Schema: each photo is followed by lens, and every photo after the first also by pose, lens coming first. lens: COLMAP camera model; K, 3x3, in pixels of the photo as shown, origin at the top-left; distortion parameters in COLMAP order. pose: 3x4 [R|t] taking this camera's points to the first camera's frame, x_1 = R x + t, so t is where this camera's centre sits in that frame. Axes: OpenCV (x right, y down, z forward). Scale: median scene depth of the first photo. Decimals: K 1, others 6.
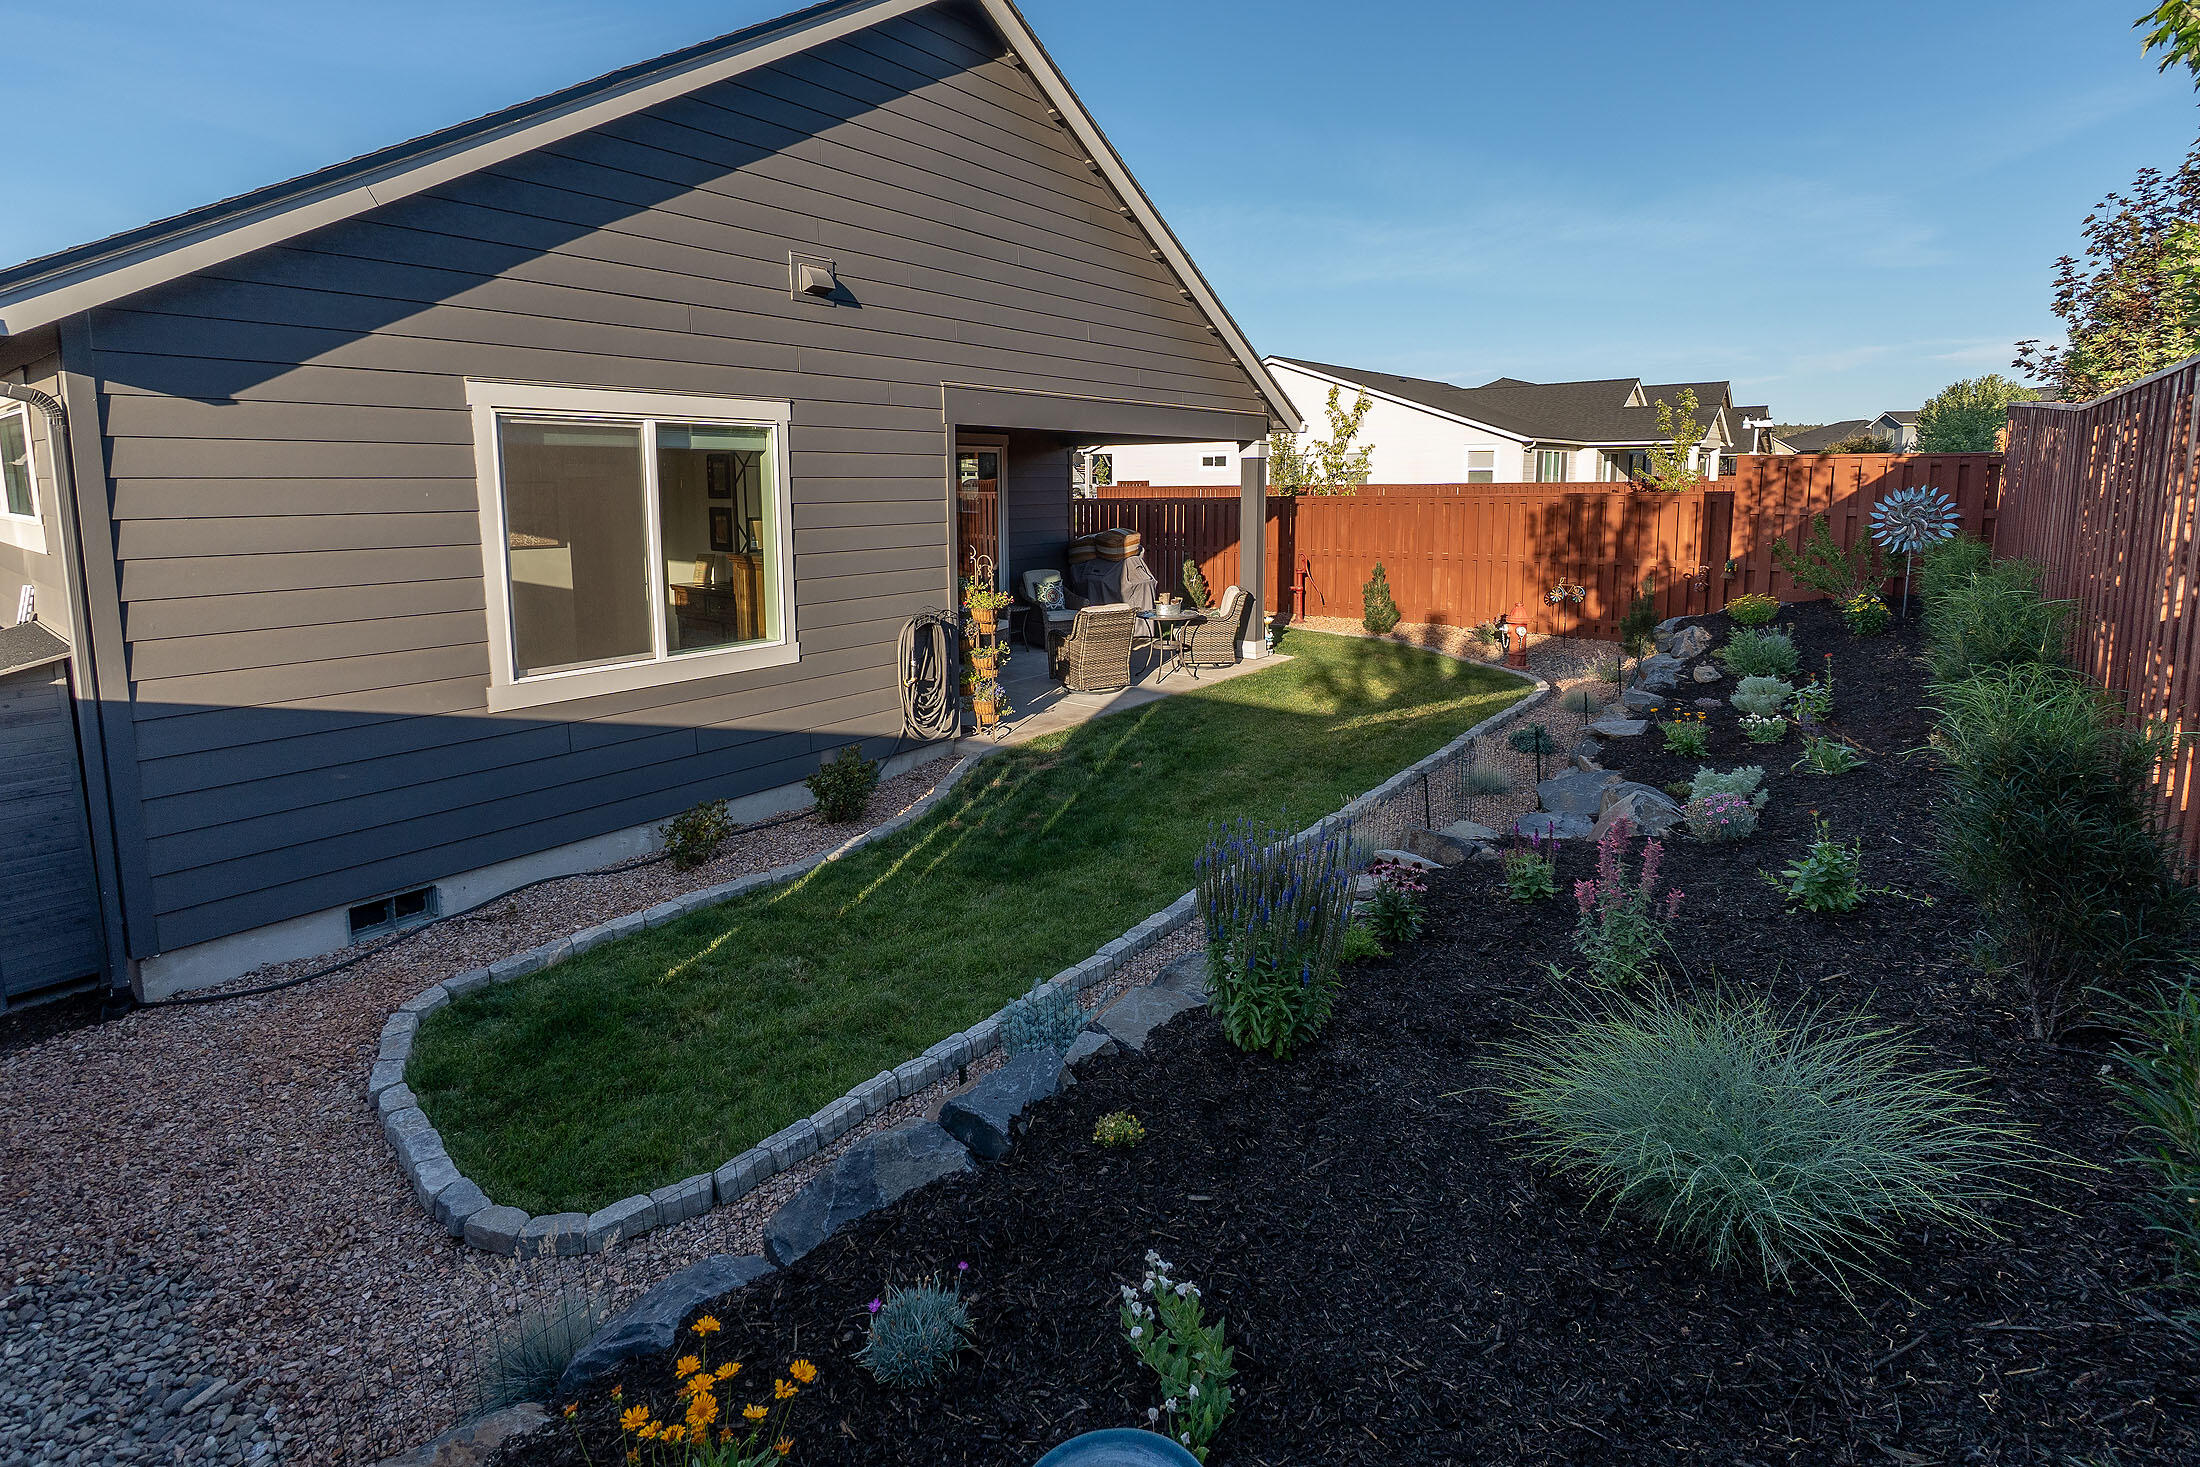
lens RADIAL K [[1024.1, 0, 1095.2], [0, 1024.1, 597.3], [0, 0, 1]] dist [-0.017194, 0.000206]
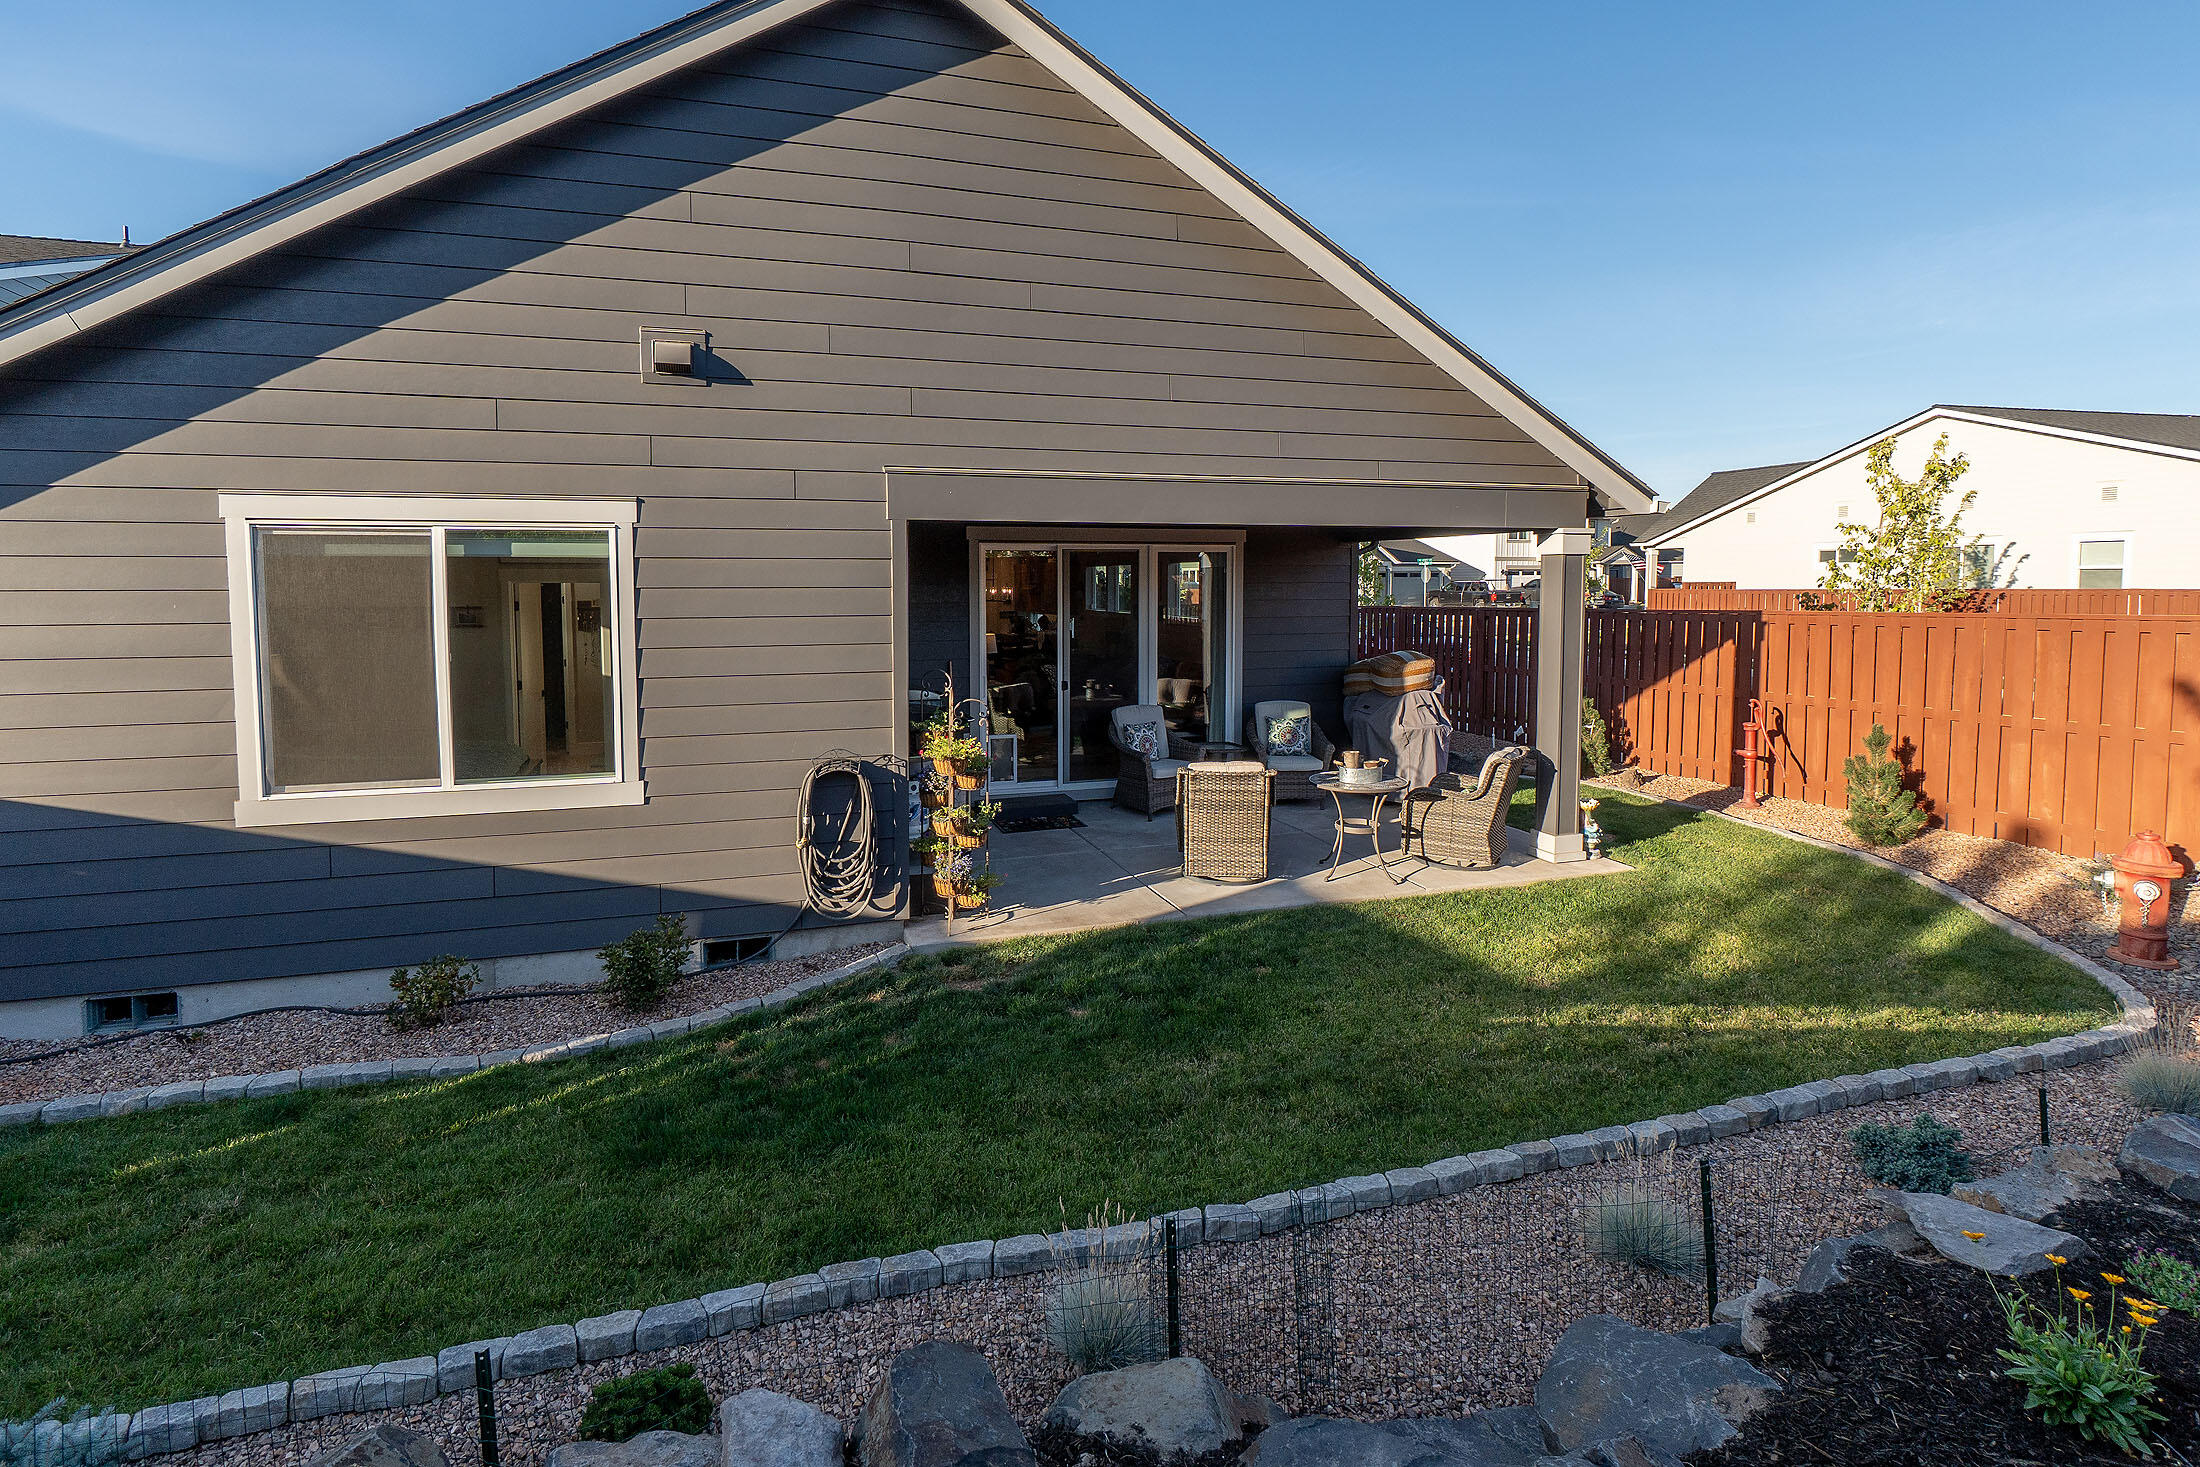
lens RADIAL K [[1019.0, 0, 1102.0], [0, 1019.0, 635.4], [0, 0, 1]] dist [-0.011497, -0.000037]
pose [[0.815617, 0.032889, -0.577656, 0.521013], [-0.065985, 0.997157, -0.036394, -0.073464], [0.574817, 0.067800, 0.815468, 0.539406]]
